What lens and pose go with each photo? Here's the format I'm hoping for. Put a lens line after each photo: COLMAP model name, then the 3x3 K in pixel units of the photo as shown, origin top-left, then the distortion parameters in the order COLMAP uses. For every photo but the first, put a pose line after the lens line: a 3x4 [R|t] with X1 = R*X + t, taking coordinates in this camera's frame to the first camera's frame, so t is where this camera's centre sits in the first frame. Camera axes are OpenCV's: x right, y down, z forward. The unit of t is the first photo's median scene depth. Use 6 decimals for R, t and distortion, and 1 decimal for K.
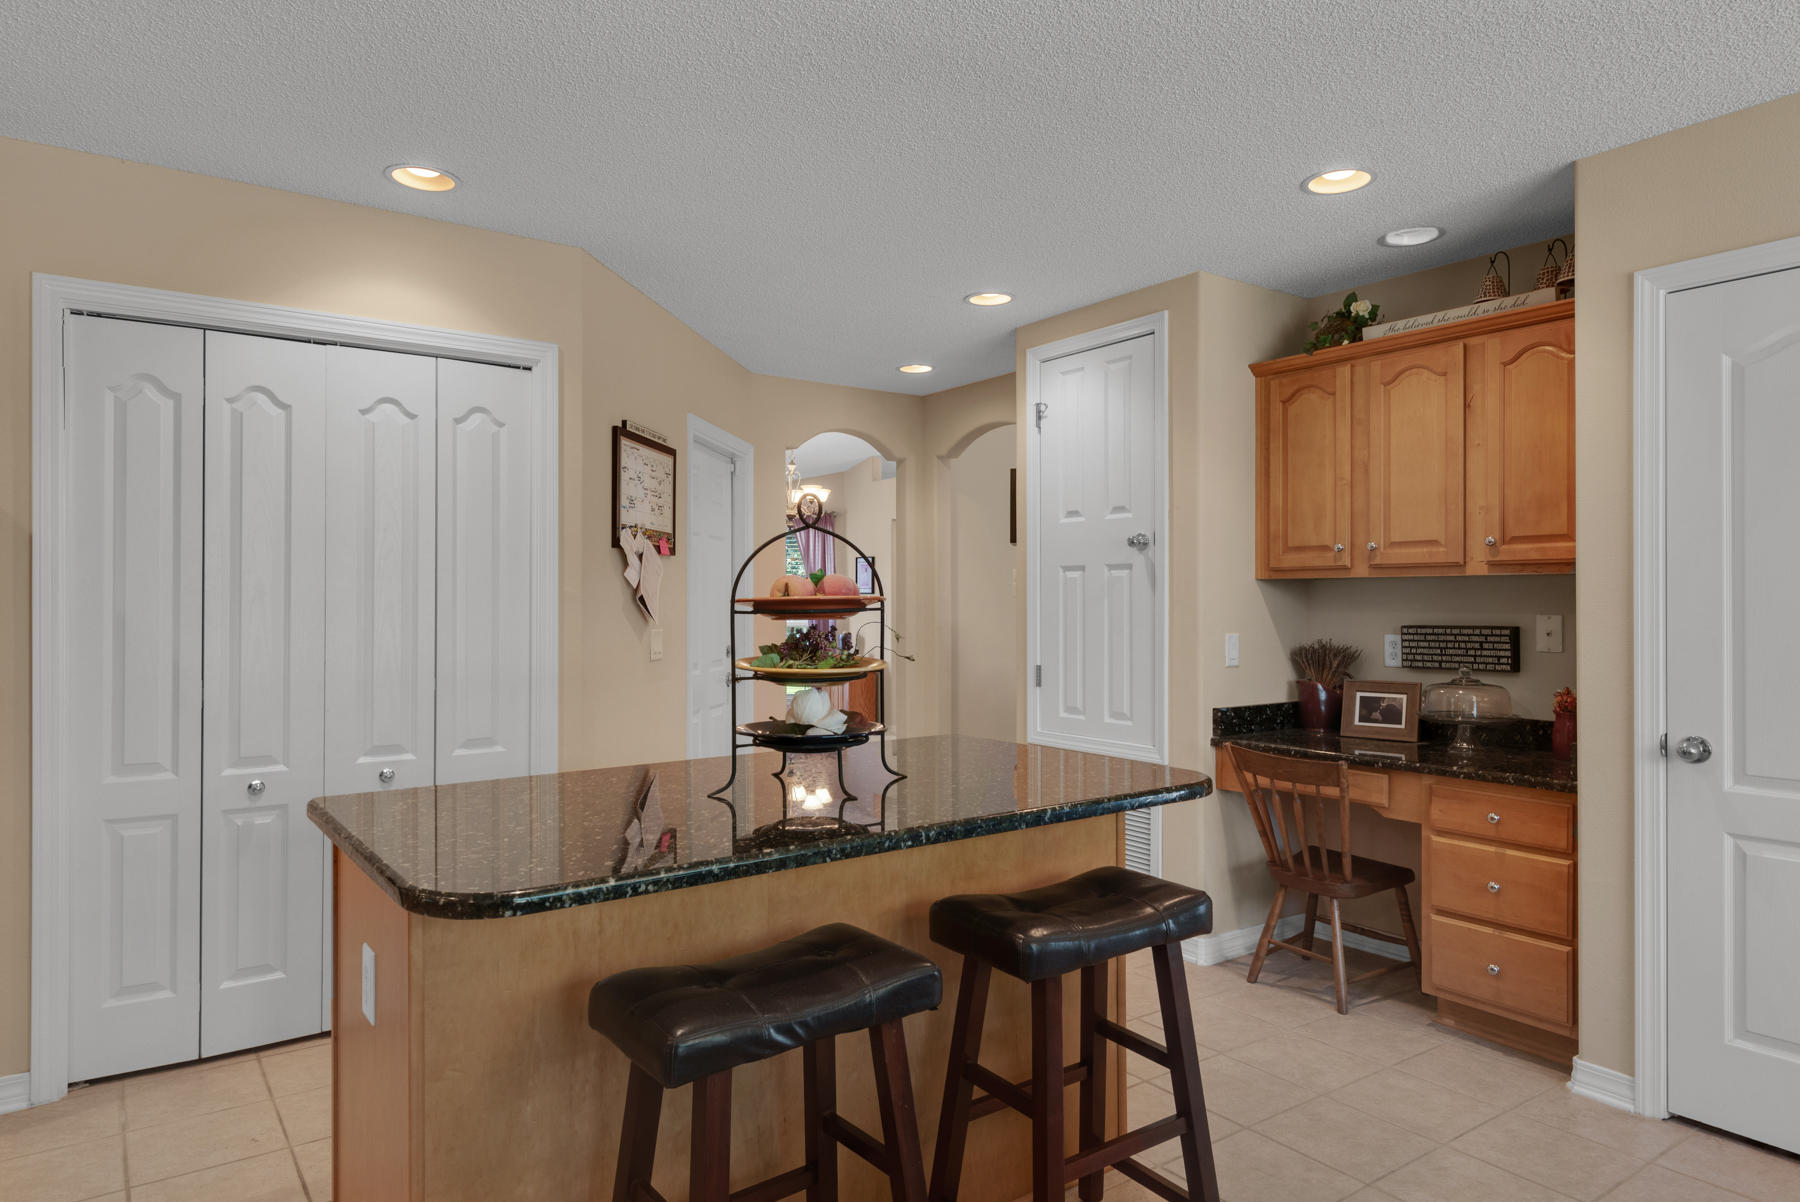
lens RADIAL K [[1098.4, 0, 884.3], [0, 1098.4, 599.1], [0, 0, 1]] dist [0.024970, -0.018421]
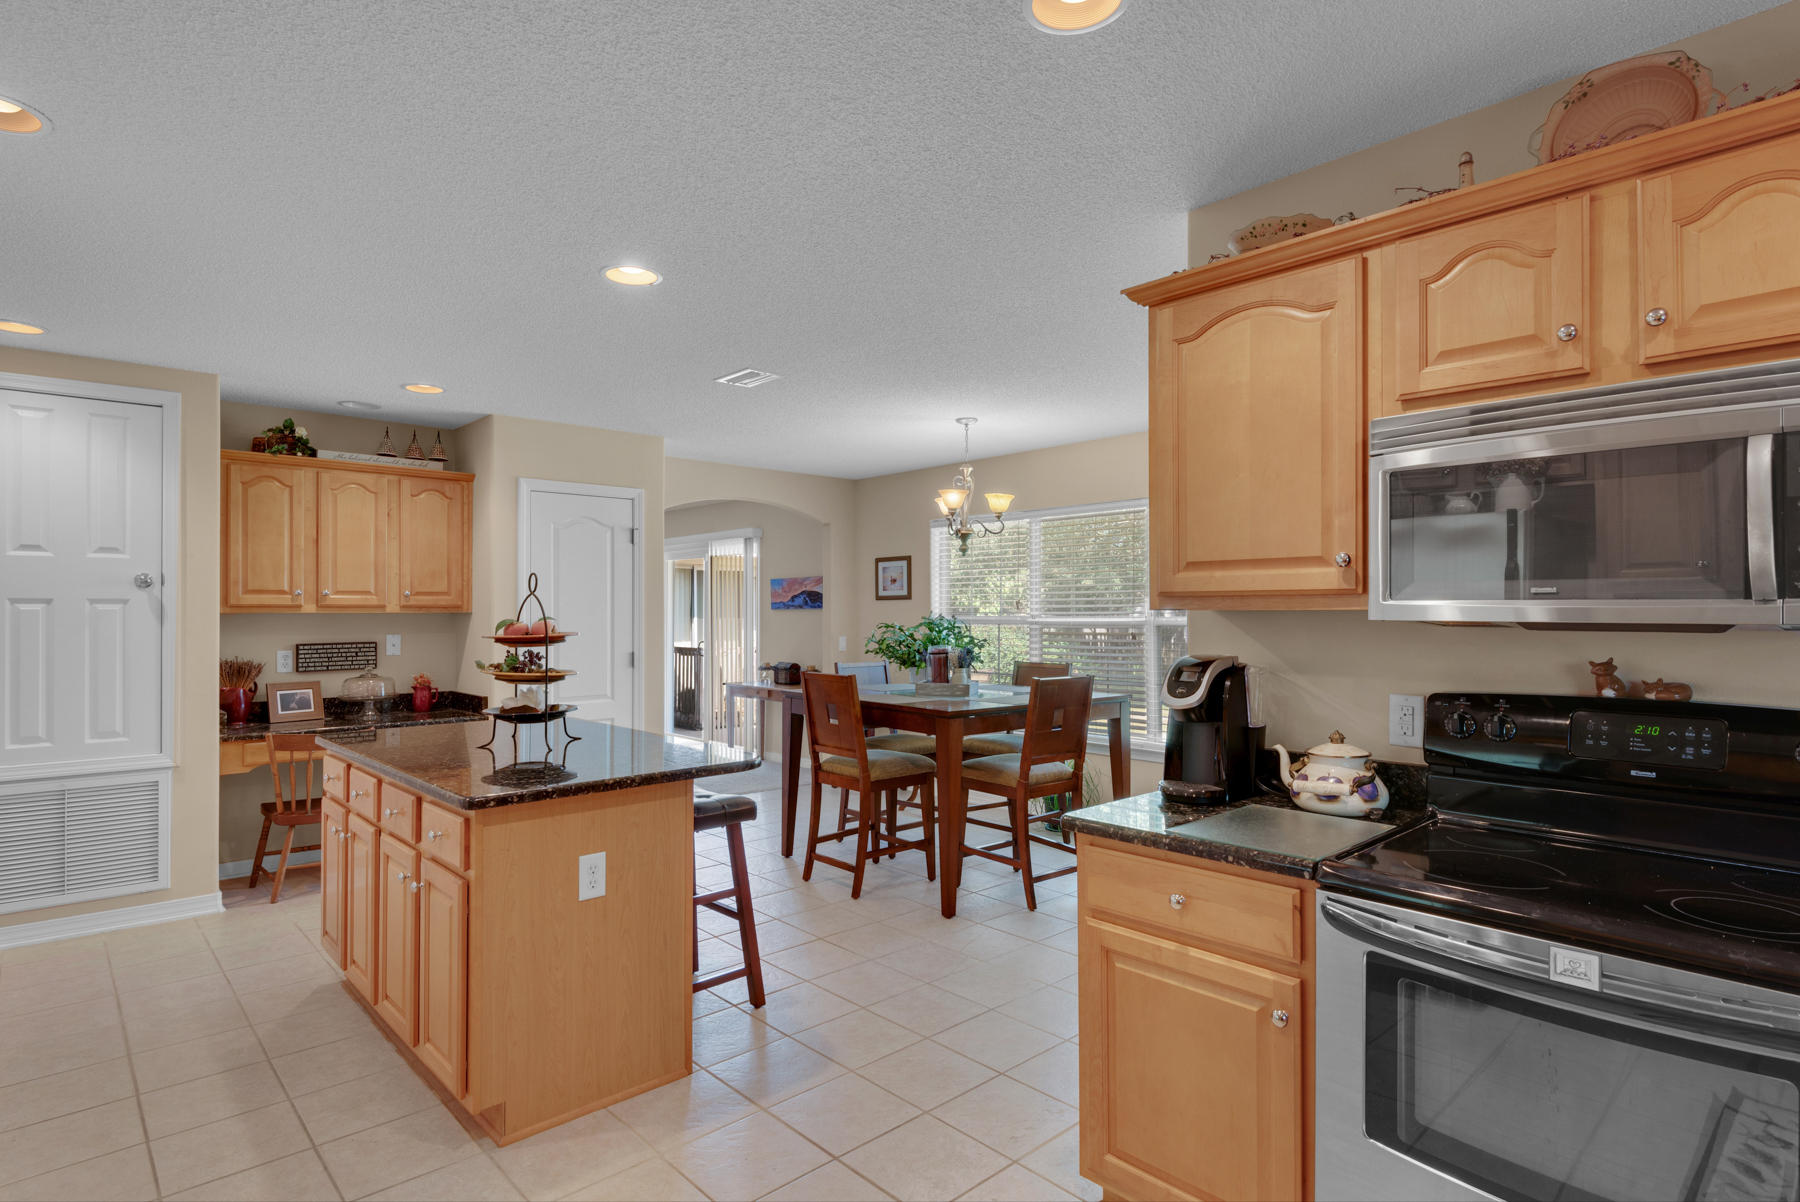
lens RADIAL K [[947.3, 0, 938.6], [0, 947.3, 608.9], [0, 0, 1]] dist [0.005640, -0.005674]
pose [[-0.151541, 0.004221, 0.988442, -0.948784], [0.001498, 0.999991, -0.004040, -0.017809], [-0.988450, 0.000868, -0.151546, 0.334303]]
